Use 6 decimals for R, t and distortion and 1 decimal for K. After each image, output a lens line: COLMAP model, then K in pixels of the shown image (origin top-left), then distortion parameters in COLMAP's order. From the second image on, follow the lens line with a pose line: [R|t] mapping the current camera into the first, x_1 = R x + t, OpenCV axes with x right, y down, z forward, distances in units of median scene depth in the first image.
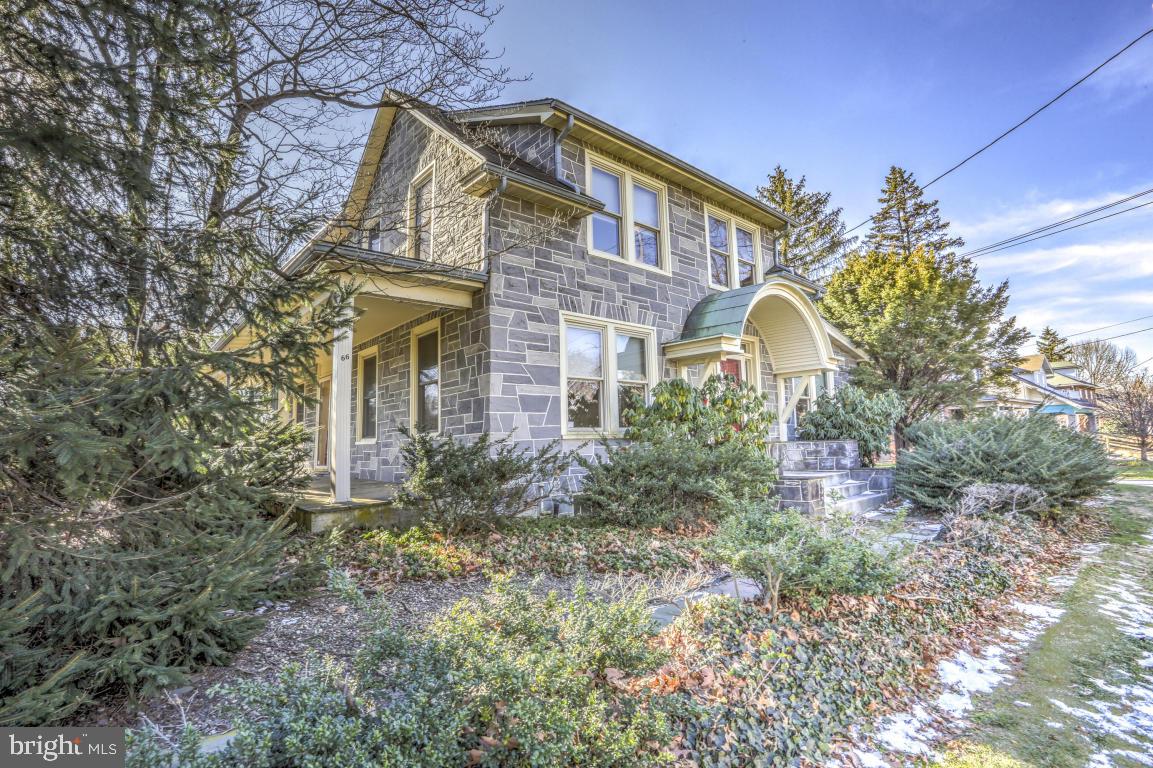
lens RADIAL K [[581.0, 0, 570.7], [0, 581.0, 382.0], [0, 0, 1]] dist [-0.057467, 0.036527]
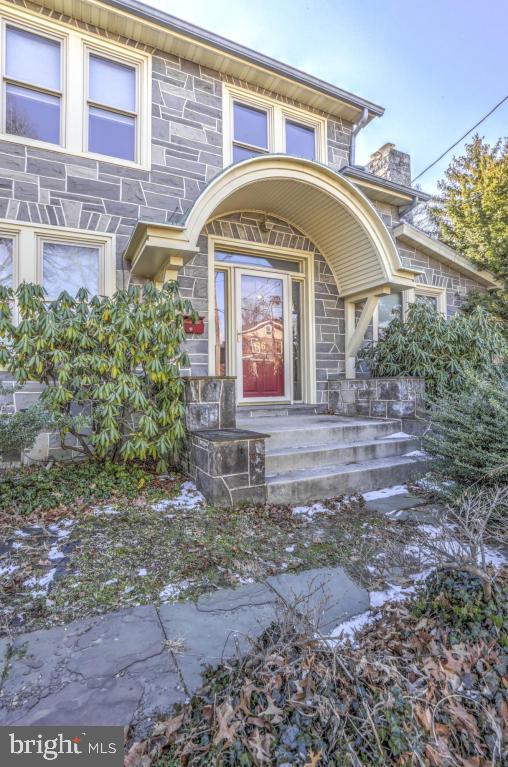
lens RADIAL K [[370.9, 0, 251.4], [0, 370.9, 386.1], [0, 0, 1]] dist [-0.078881, 0.033041]
pose [[0.960422, 0.014321, -0.278182, 0.441584], [0.019421, 0.992804, 0.118162, 0.054853], [0.277873, -0.118888, 0.953233, 0.520395]]
